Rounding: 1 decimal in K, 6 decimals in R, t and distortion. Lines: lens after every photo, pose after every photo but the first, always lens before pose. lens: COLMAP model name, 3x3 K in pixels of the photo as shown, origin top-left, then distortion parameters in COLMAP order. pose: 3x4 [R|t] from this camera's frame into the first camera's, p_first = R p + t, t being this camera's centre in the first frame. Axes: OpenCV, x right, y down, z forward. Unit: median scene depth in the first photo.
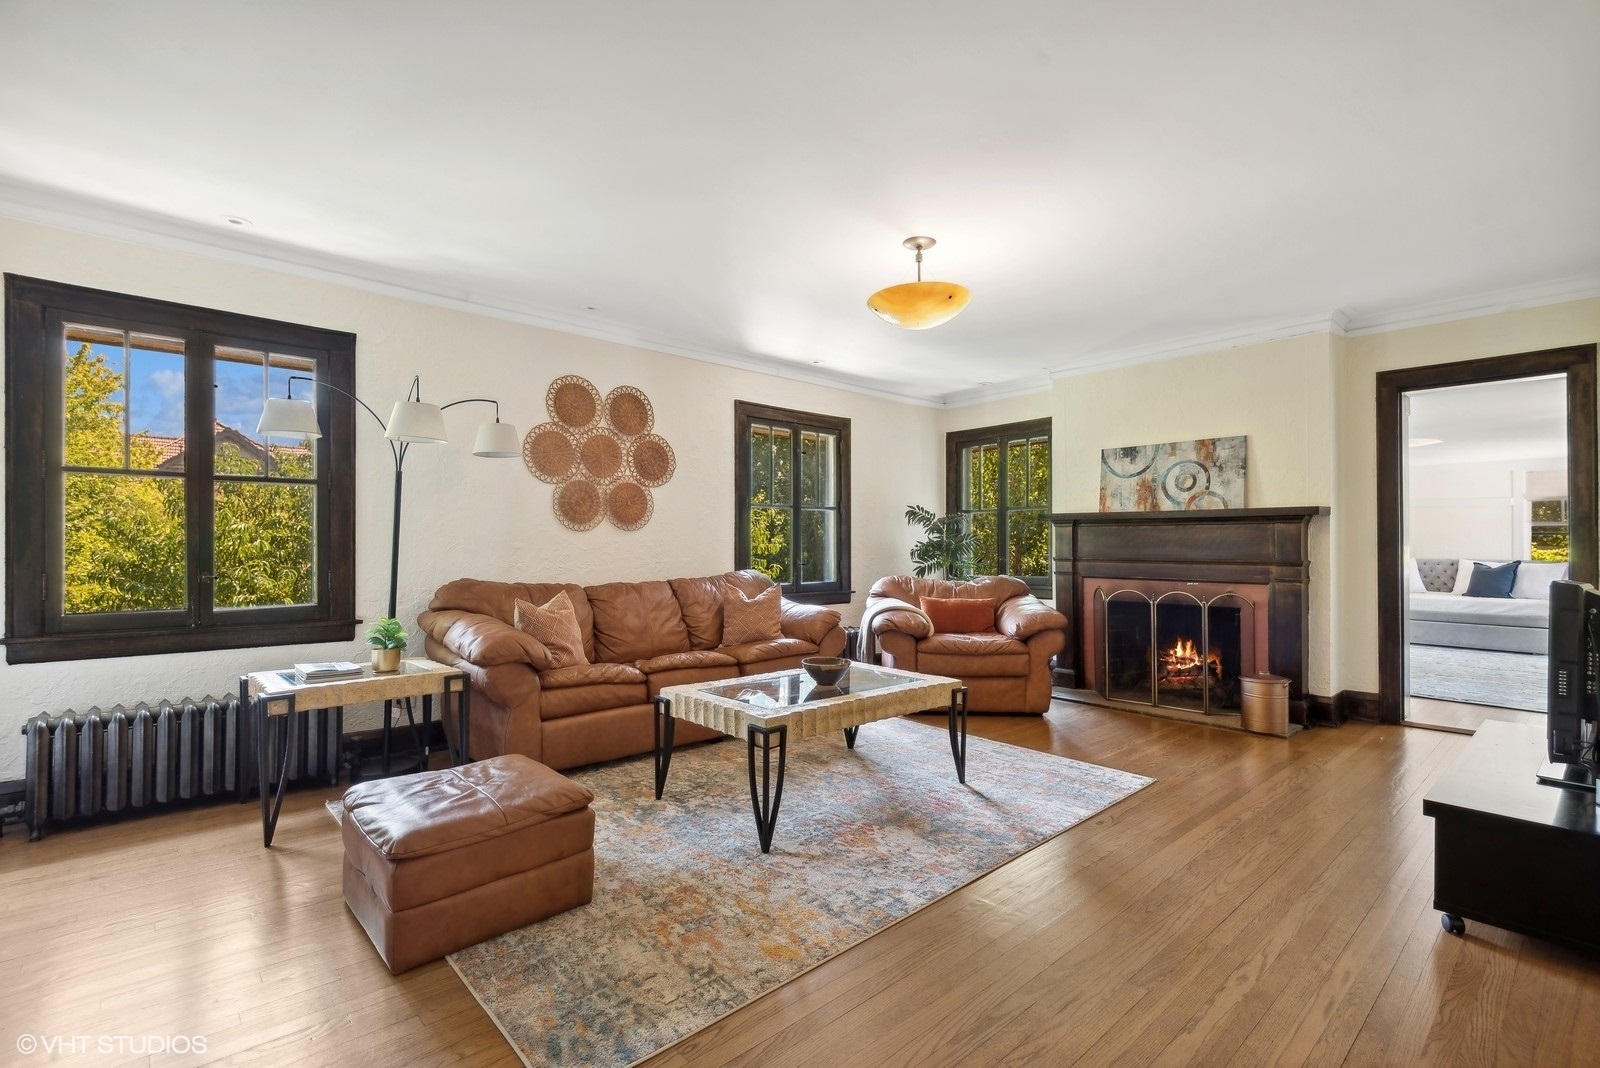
lens RADIAL K [[745.3, 0, 800.0], [0, 745.3, 534.0], [0, 0, 1]] dist [0.023942, -0.000192]
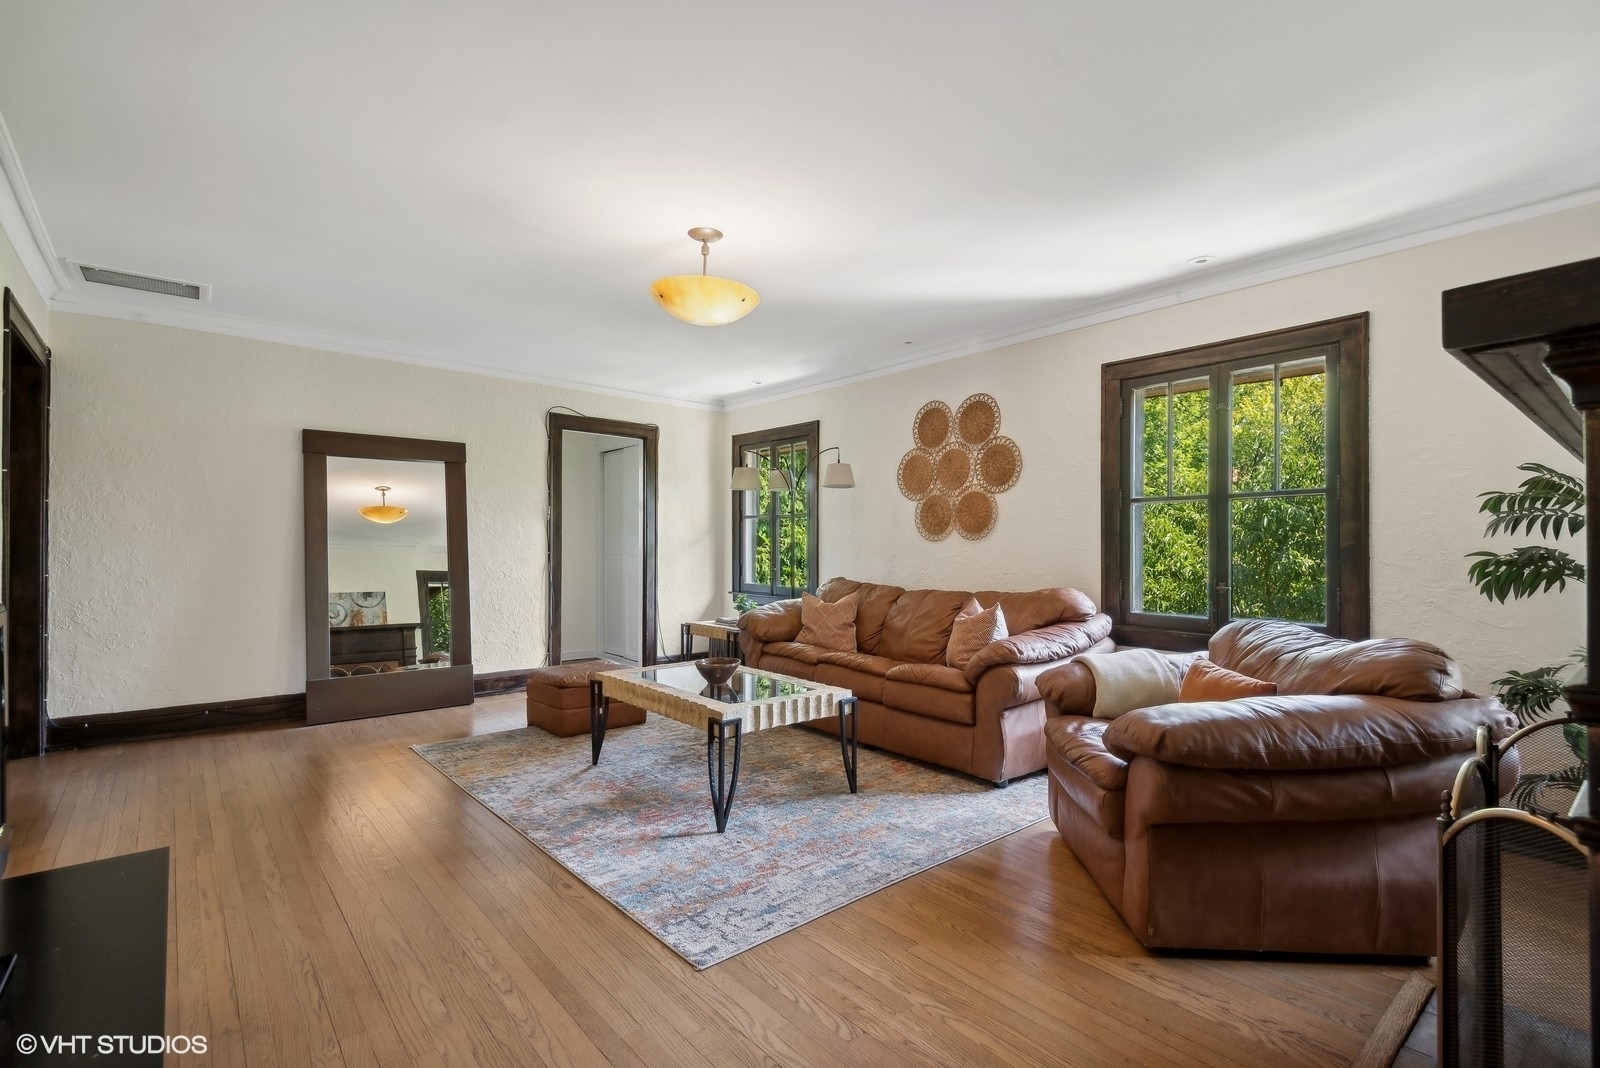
lens RADIAL K [[732.6, 0, 804.0], [0, 732.6, 550.9], [0, 0, 1]] dist [0.026082, 0.000005]
pose [[-0.033486, 0.006592, -0.999417, 1.034095], [0.012038, 0.999908, 0.006191, 0.001966], [0.999367, -0.011824, -0.033562, 1.097465]]
